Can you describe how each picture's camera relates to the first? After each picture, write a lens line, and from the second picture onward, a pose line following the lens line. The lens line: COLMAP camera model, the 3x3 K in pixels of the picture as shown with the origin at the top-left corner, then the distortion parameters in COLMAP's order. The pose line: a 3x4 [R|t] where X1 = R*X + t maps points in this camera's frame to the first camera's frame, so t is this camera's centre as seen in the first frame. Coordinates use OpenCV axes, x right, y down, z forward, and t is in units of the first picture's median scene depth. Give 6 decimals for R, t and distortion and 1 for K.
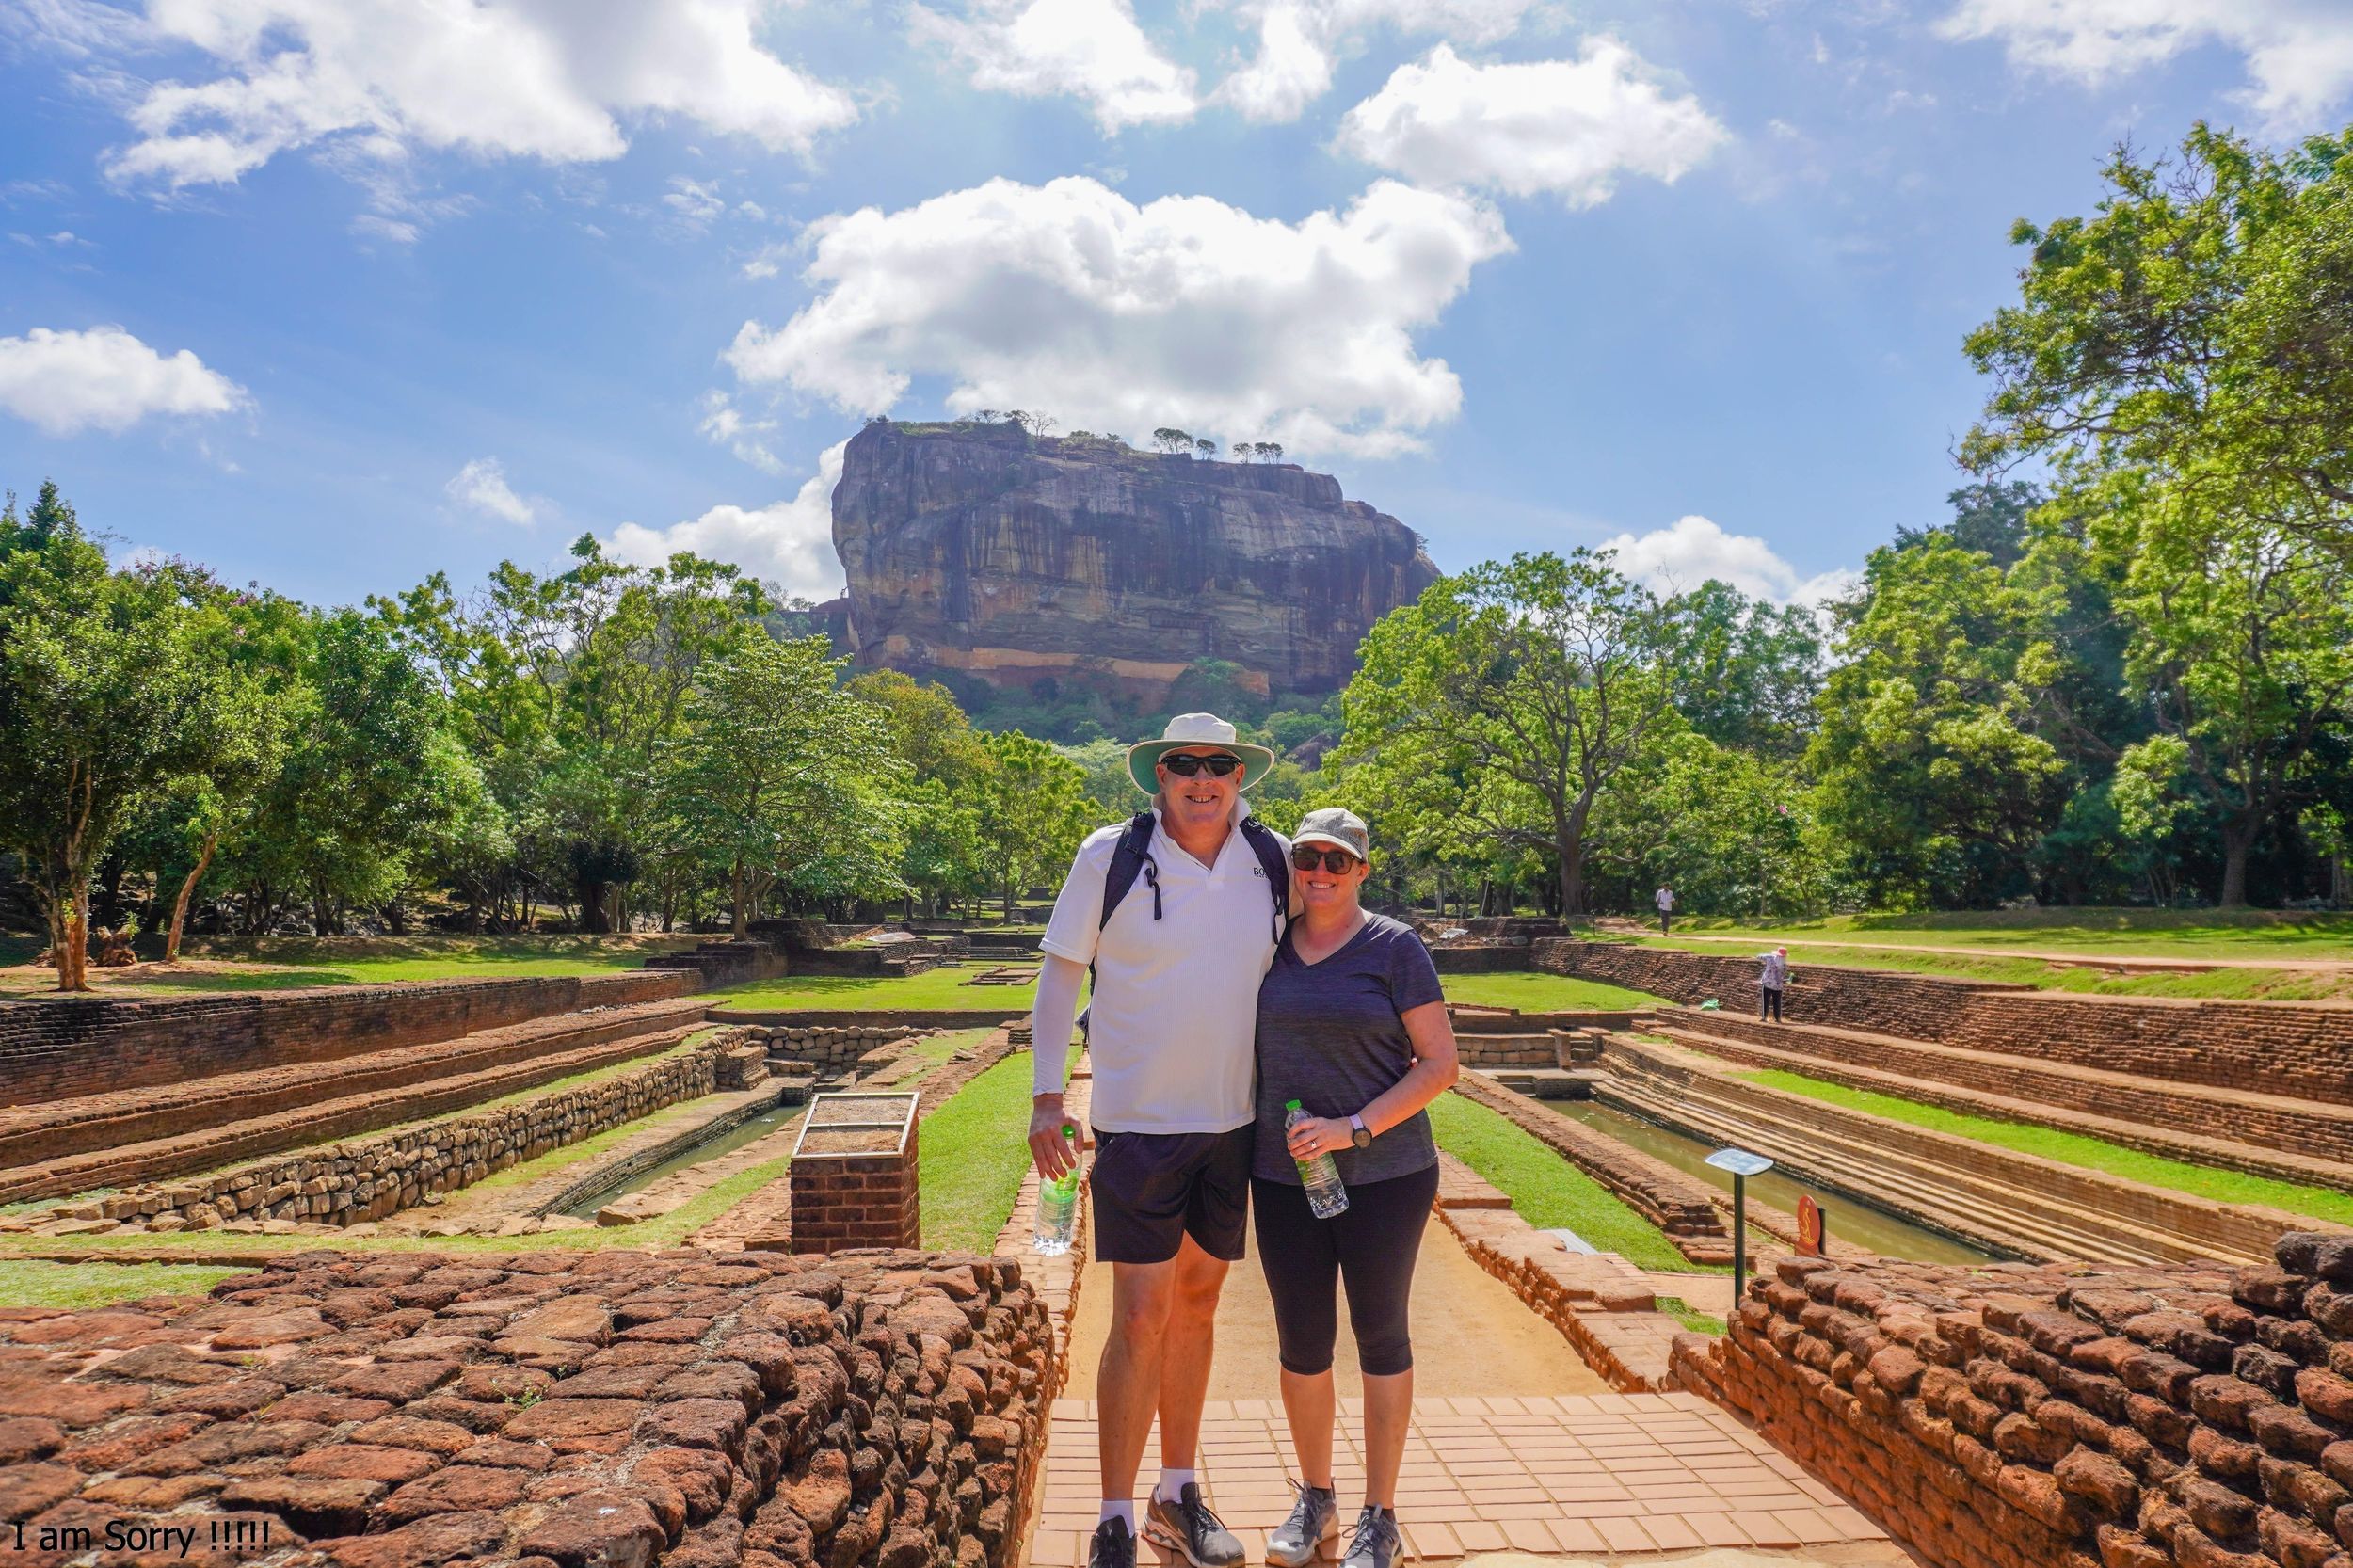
lens RADIAL K [[1605.0, 0, 1176.5], [0, 1605.0, 784.0], [0, 0, 1]] dist [-0.003702, 0.003735]
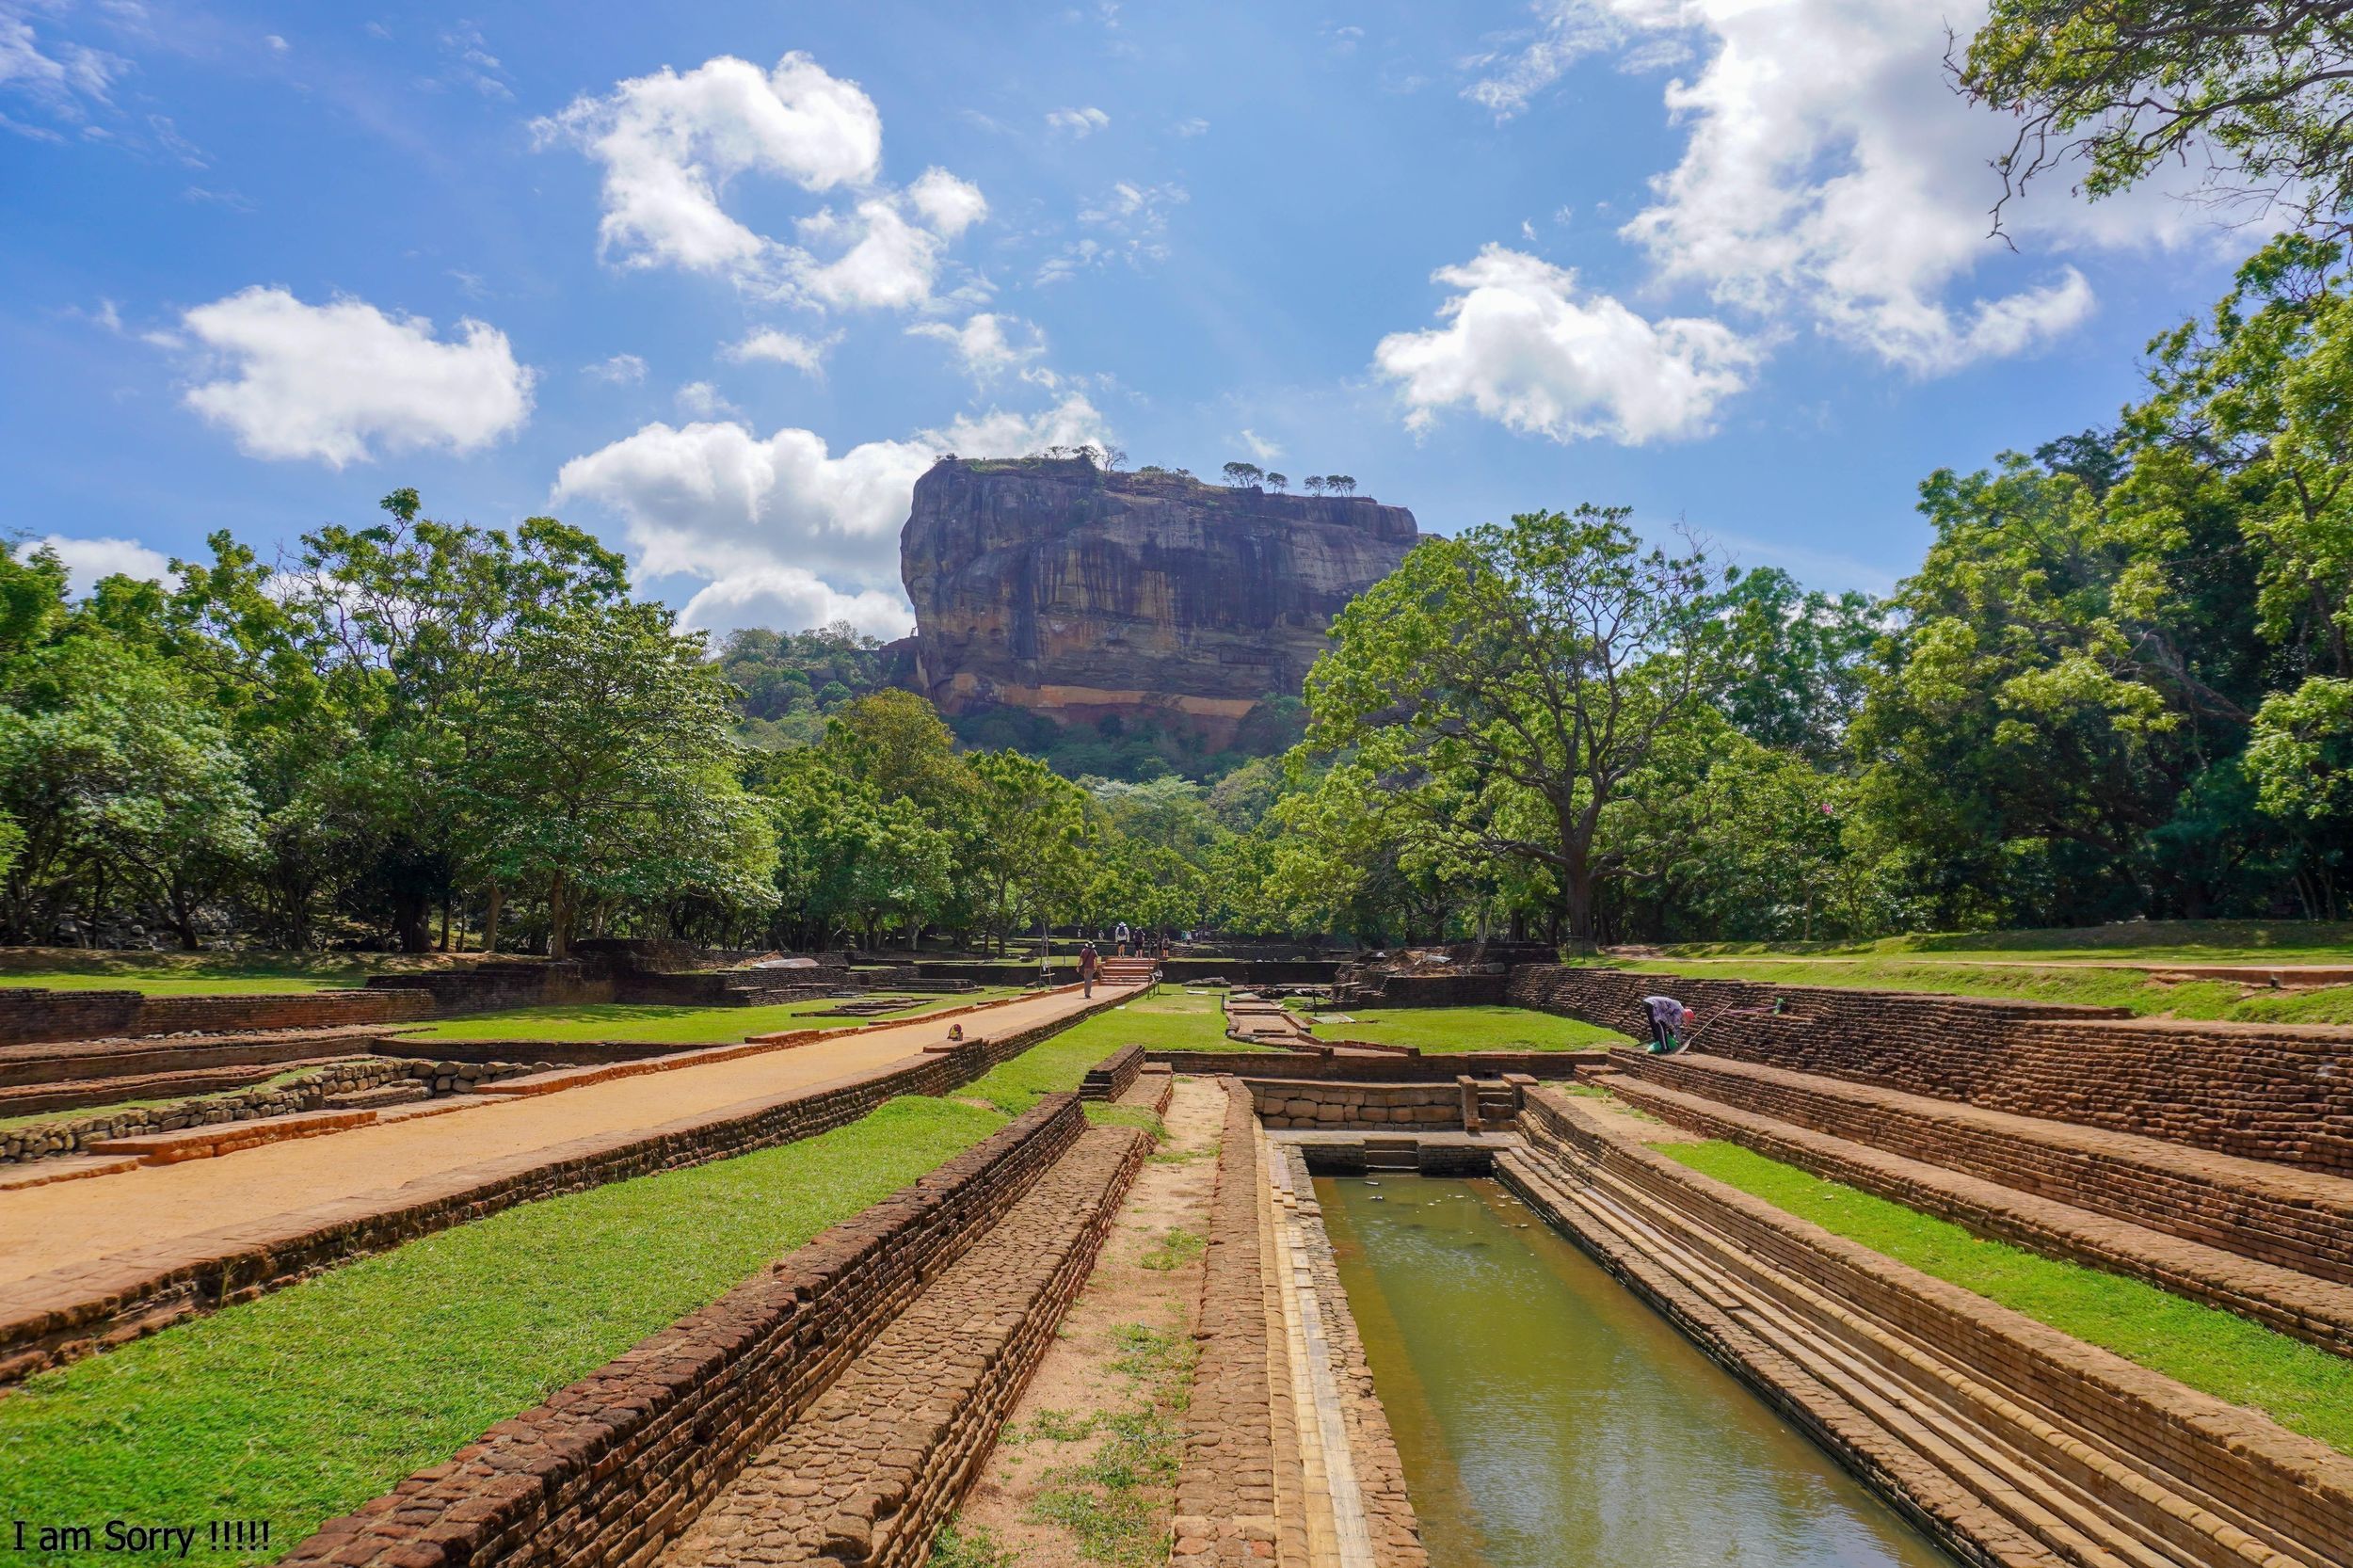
lens RADIAL K [[1605.0, 0, 1176.5], [0, 1605.0, 784.0], [0, 0, 1]] dist [-0.003702, 0.003735]
pose [[0.998425, -0.002922, -0.056026, 0.109984], [0.001366, 0.999613, -0.027796, 0.029819], [0.056086, 0.027676, 0.998042, 0.194389]]
